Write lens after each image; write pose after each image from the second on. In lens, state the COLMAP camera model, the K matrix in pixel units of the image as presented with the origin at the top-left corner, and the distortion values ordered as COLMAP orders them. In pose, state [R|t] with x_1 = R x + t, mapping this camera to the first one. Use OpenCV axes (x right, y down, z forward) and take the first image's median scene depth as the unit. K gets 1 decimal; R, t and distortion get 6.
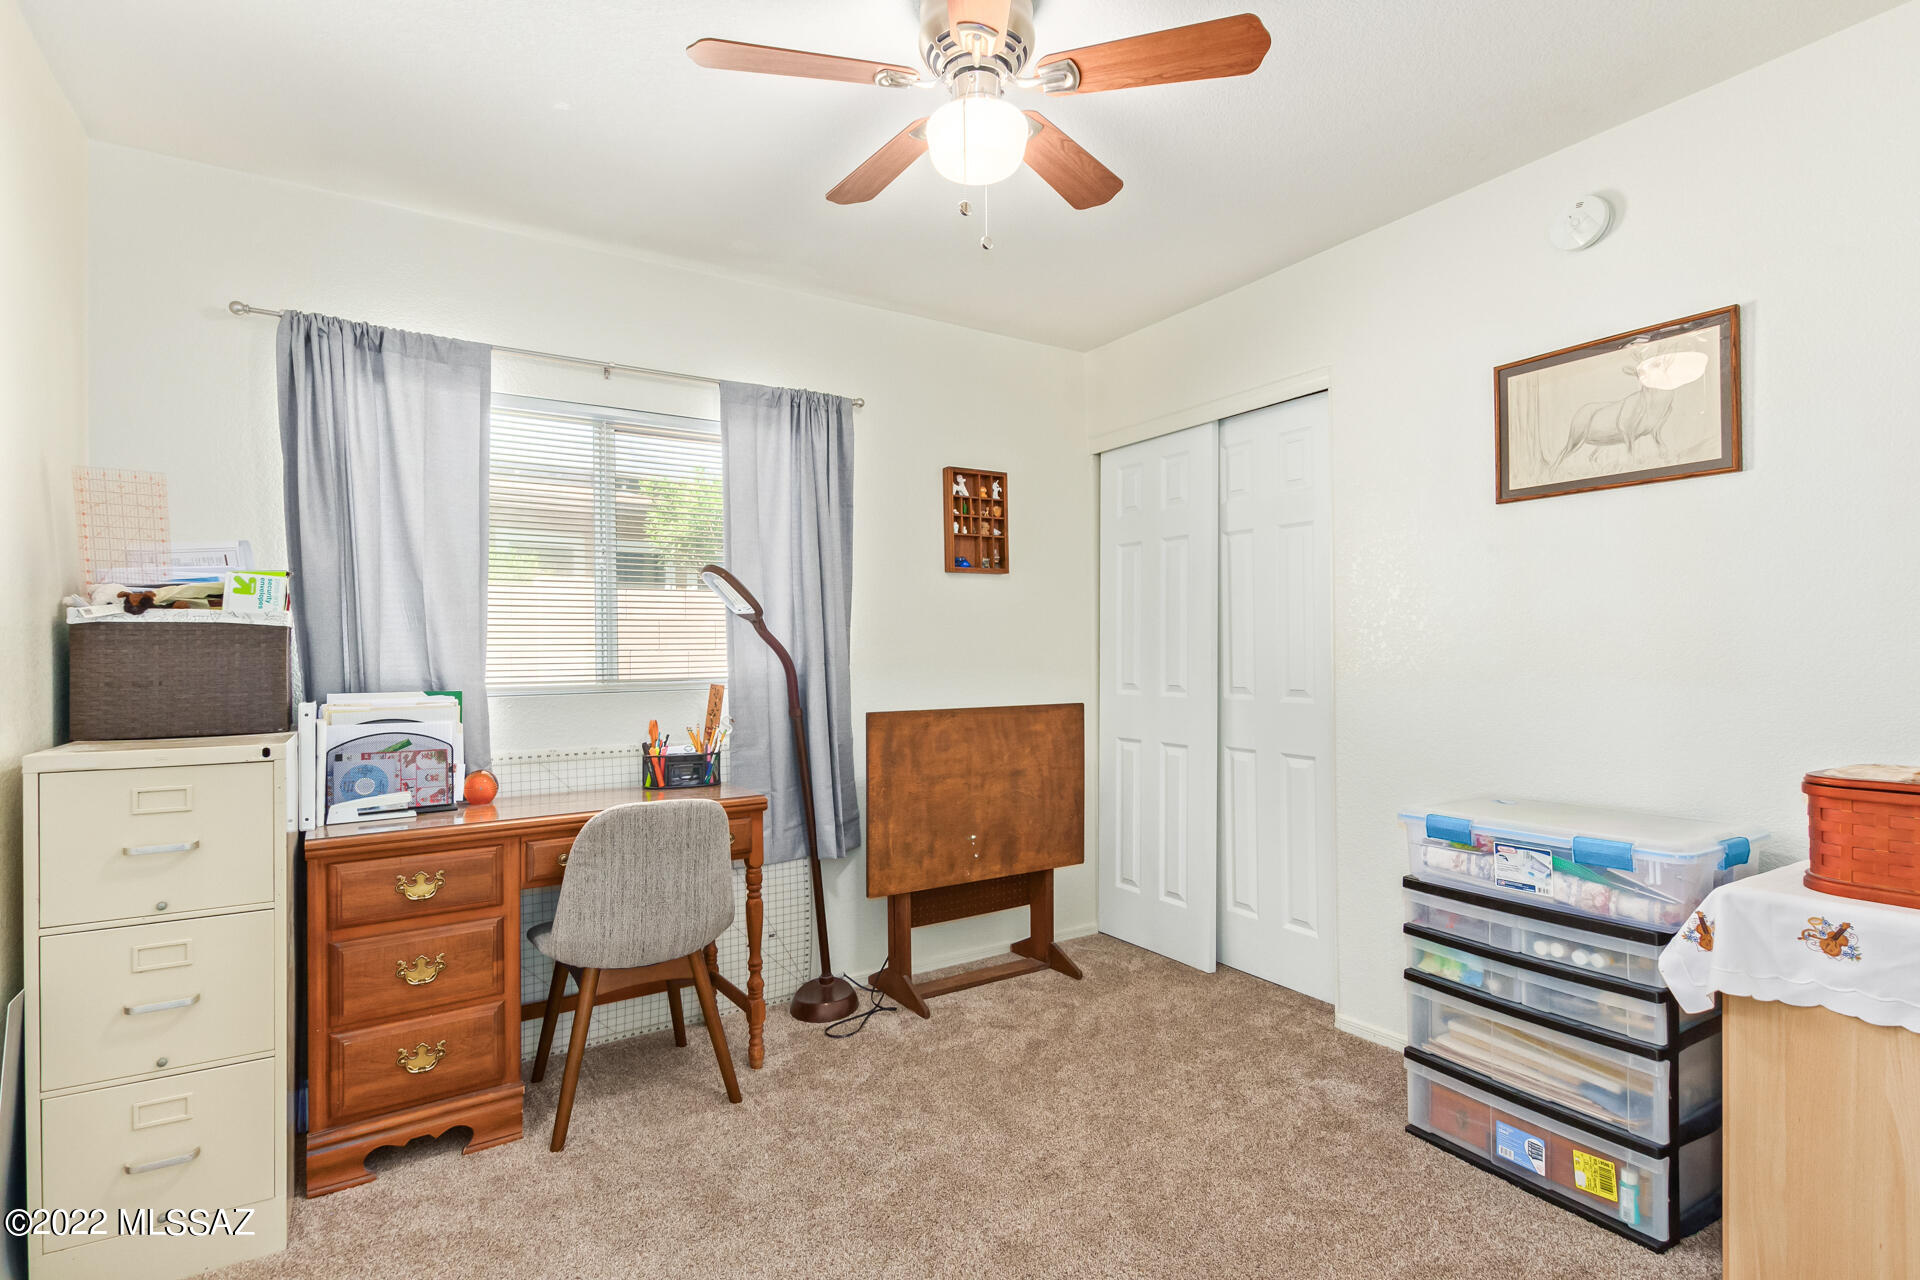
lens RADIAL K [[930.8, 0, 970.9], [0, 930.8, 642.9], [0, 0, 1]] dist [0.017722, -0.006714]
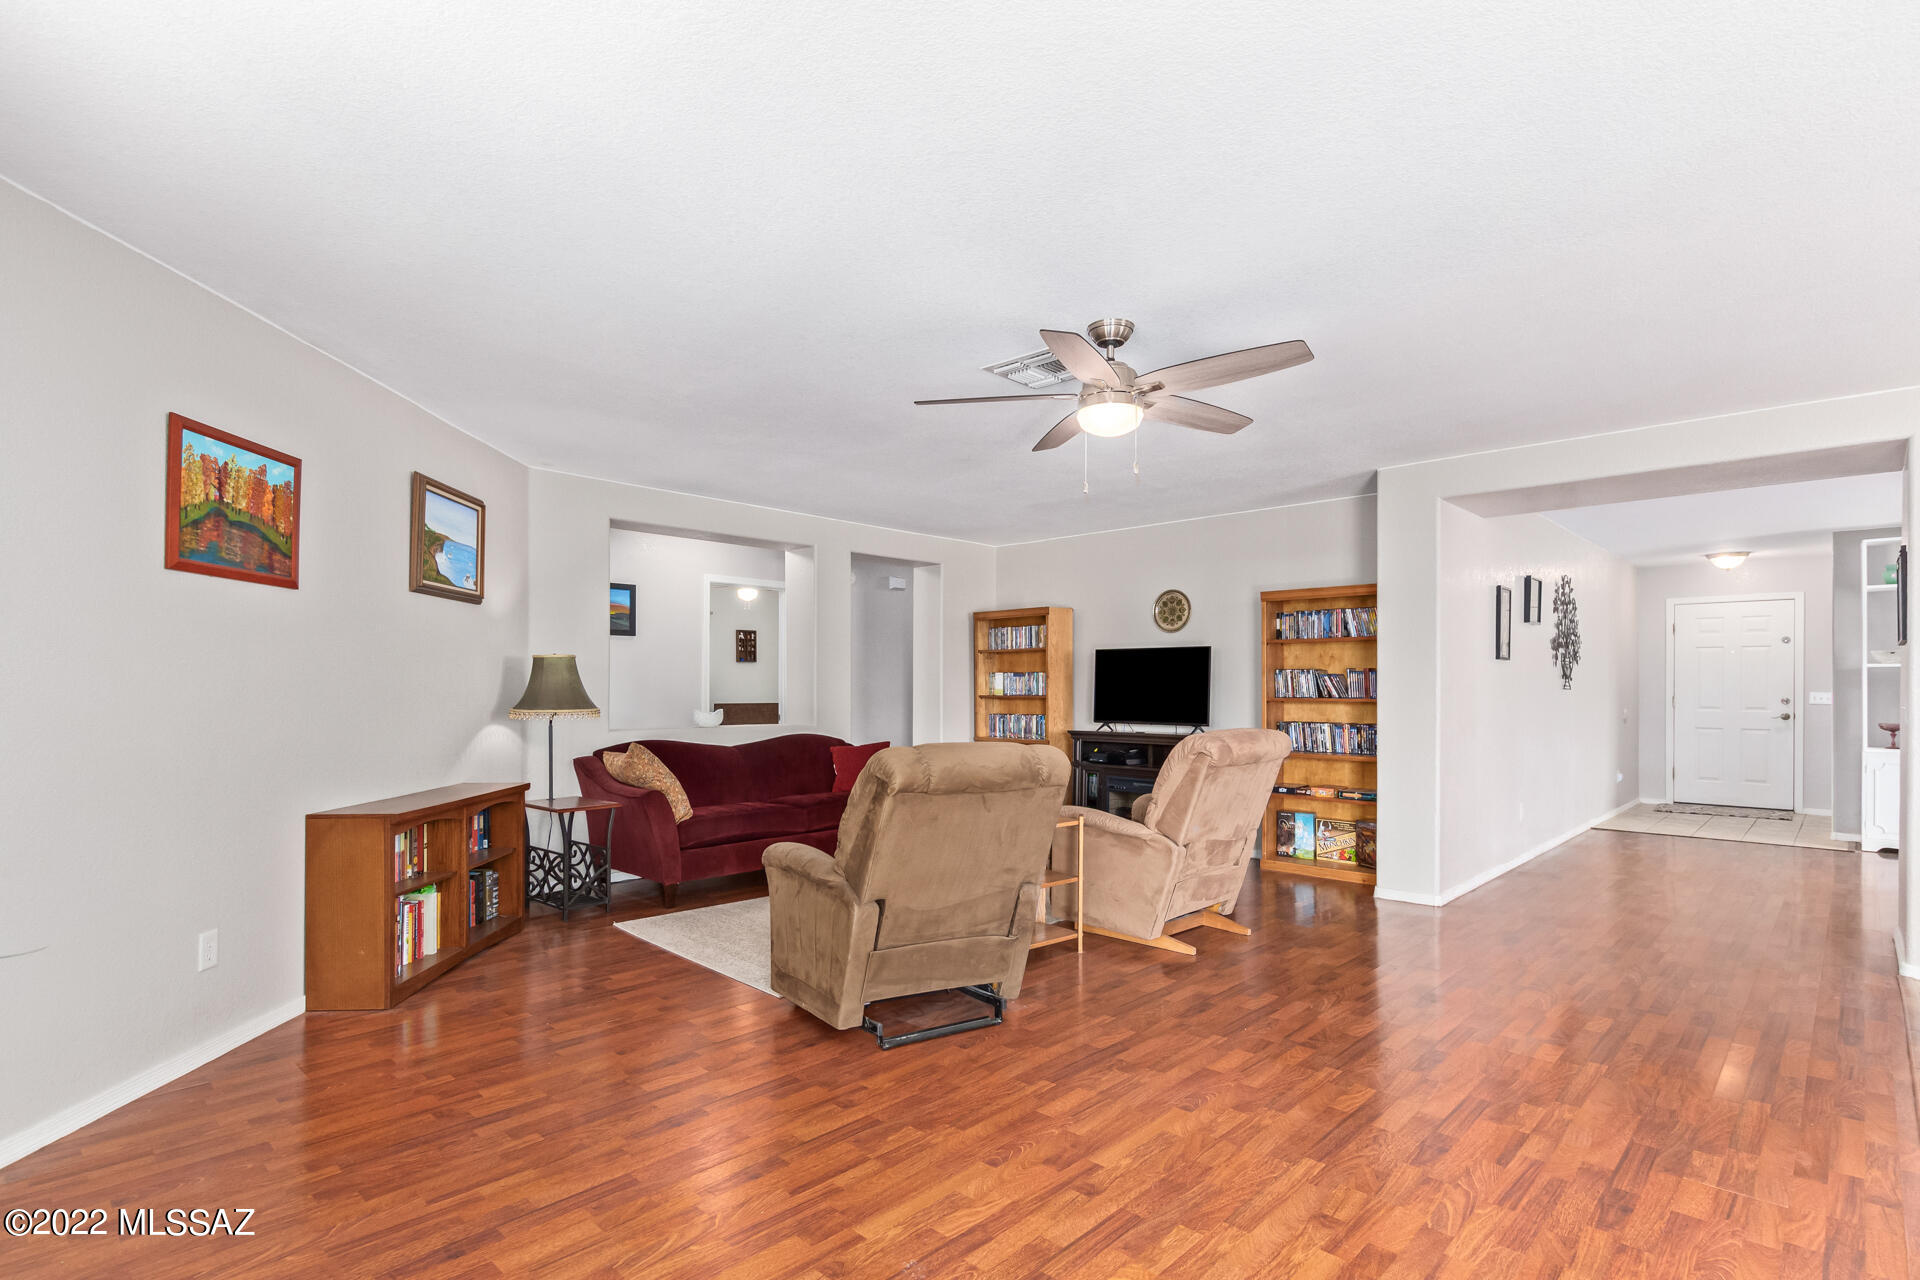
lens RADIAL K [[930.8, 0, 978.6], [0, 930.8, 679.3], [0, 0, 1]] dist [0.017722, -0.006714]
pose [[0.976354, 0.008936, 0.215993, 0.141804], [-0.008363, 0.999959, -0.003568, -0.018468], [-0.216016, 0.001678, 0.976388, -3.497725]]
